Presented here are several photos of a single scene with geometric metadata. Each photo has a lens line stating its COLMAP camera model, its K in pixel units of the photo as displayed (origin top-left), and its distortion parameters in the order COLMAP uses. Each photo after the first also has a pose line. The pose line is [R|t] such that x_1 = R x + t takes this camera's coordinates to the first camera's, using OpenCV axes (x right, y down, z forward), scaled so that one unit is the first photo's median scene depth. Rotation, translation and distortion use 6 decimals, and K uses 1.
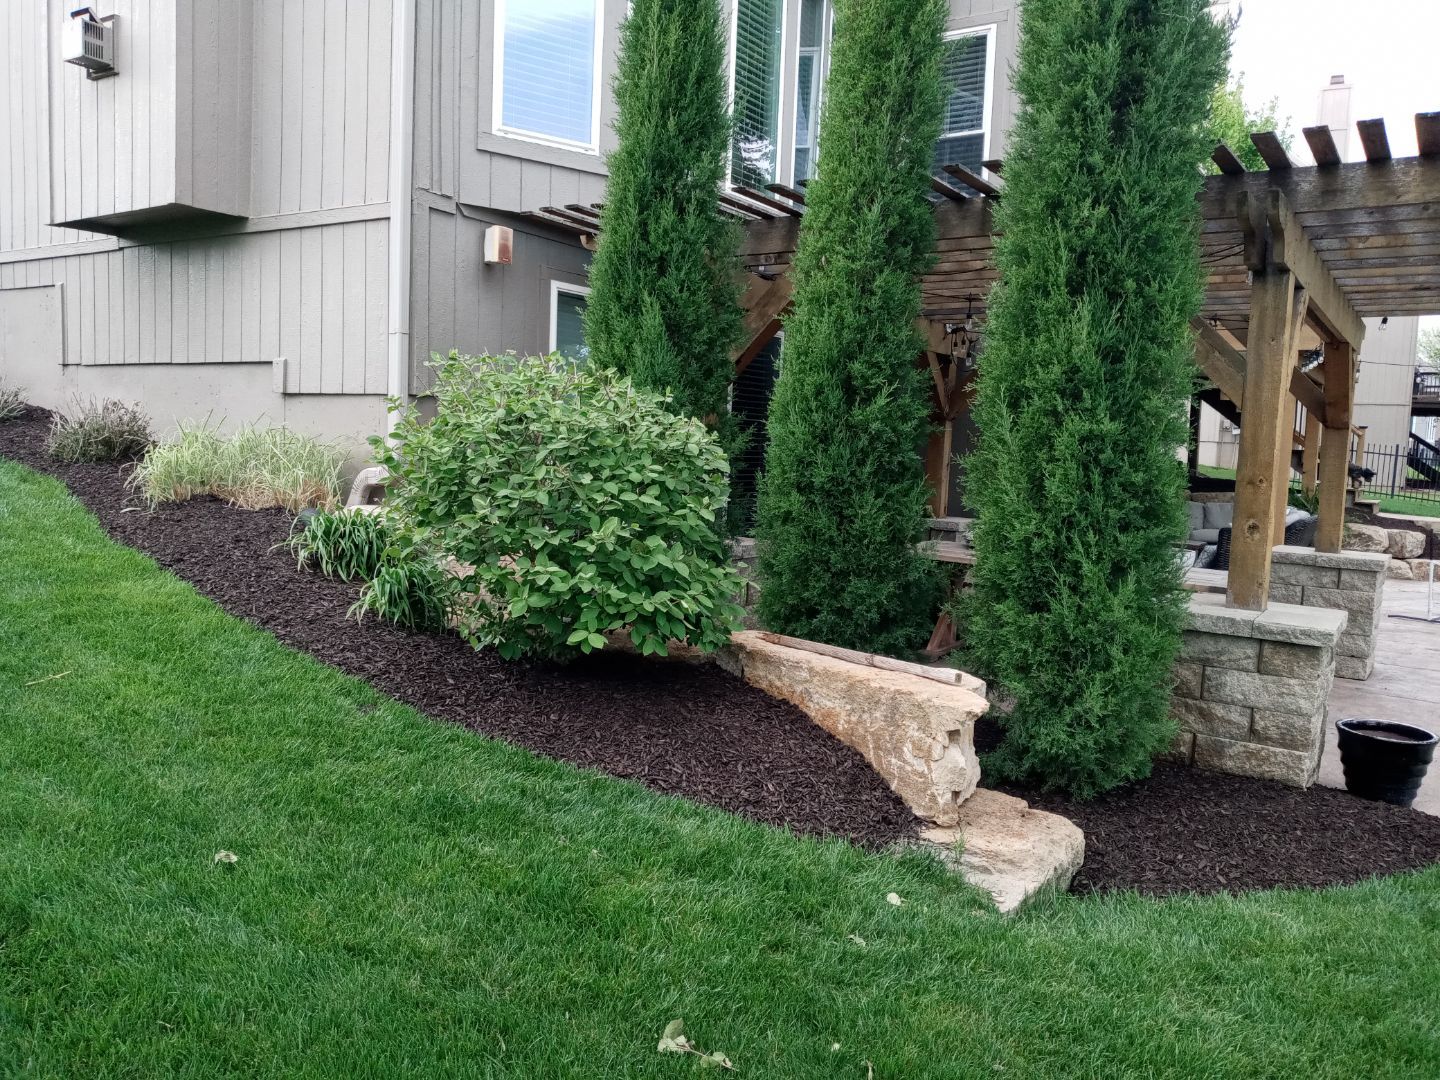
lens RADIAL K [[1137.4, 0, 627.9], [0, 1137.4, 539.2], [0, 0, 1]] dist [0.064898, -0.113048]
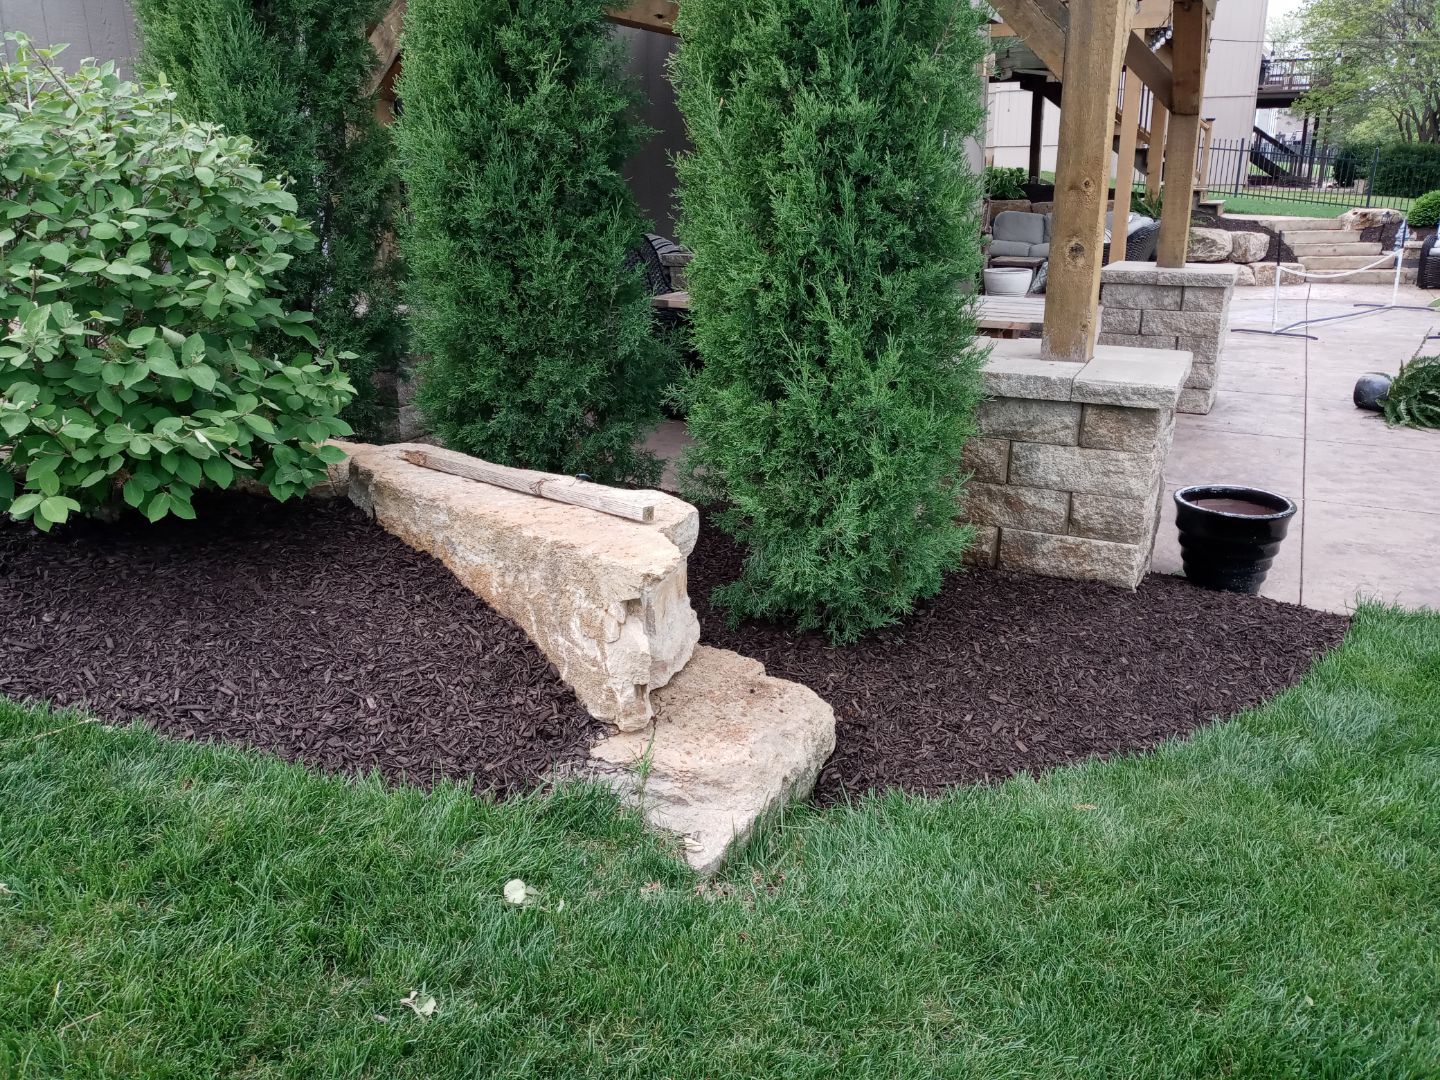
lens RADIAL K [[1240.6, 0, 596.6], [0, 1240.6, 537.8], [0, 0, 1]] dist [0.089335, -0.207519]
pose [[0.990102, -0.084846, 0.111799, 0.166154], [0.061103, 0.977710, 0.200873, -0.012061], [-0.126350, -0.192053, 0.973217, 0.273283]]
